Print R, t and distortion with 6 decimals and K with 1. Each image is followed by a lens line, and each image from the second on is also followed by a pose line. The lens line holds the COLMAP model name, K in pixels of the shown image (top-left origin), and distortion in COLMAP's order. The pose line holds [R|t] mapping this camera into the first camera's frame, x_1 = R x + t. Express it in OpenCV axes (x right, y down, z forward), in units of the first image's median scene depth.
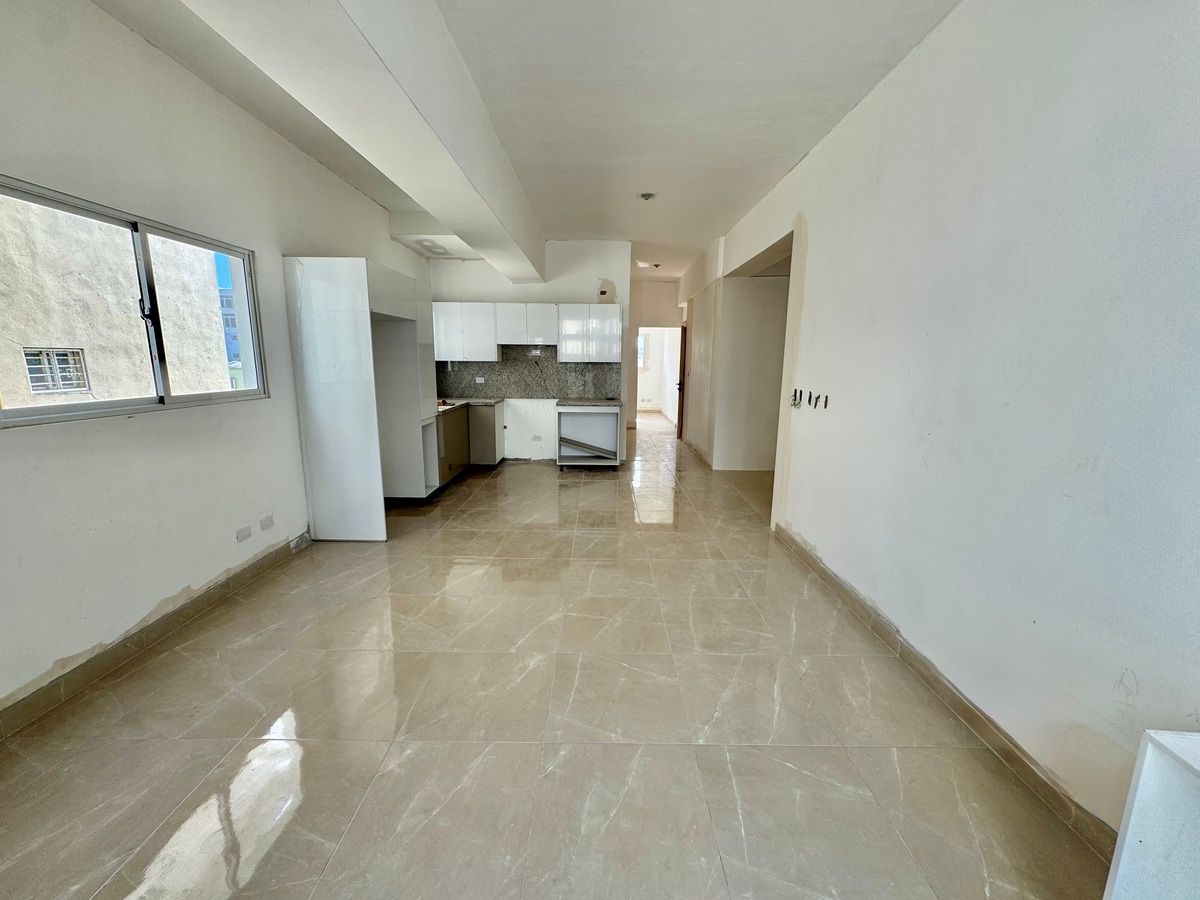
lens RADIAL K [[484.1, 0, 599.4], [0, 484.1, 447.4], [0, 0, 1]] dist [-0.006240, 0.000002]
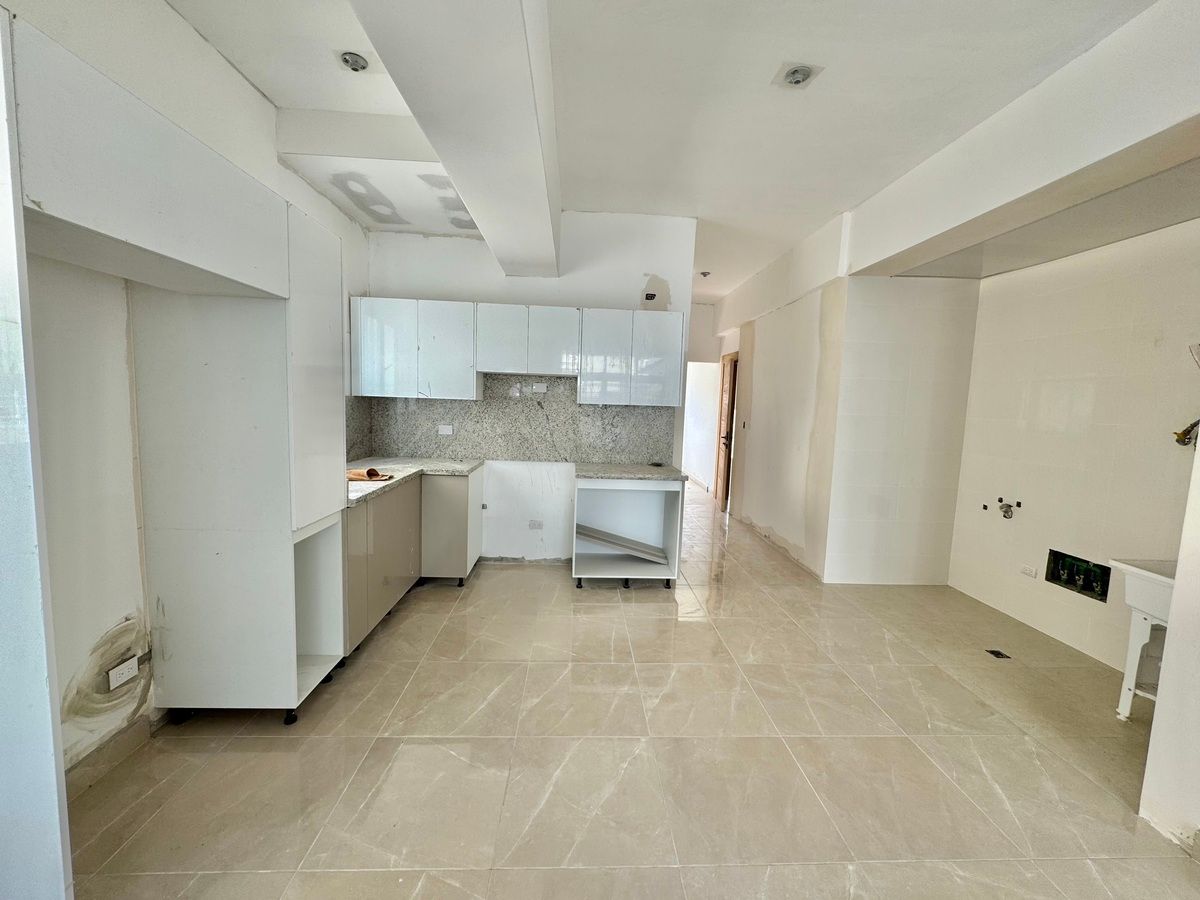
lens RADIAL K [[484.1, 0, 599.6], [0, 484.1, 450.7], [0, 0, 1]] dist [-0.006240, 0.000002]
pose [[0.998427, 0.022179, 0.051486, -0.085675], [-0.018148, 0.996829, -0.077476, -0.070216], [-0.053041, 0.076420, 0.995664, 0.392784]]
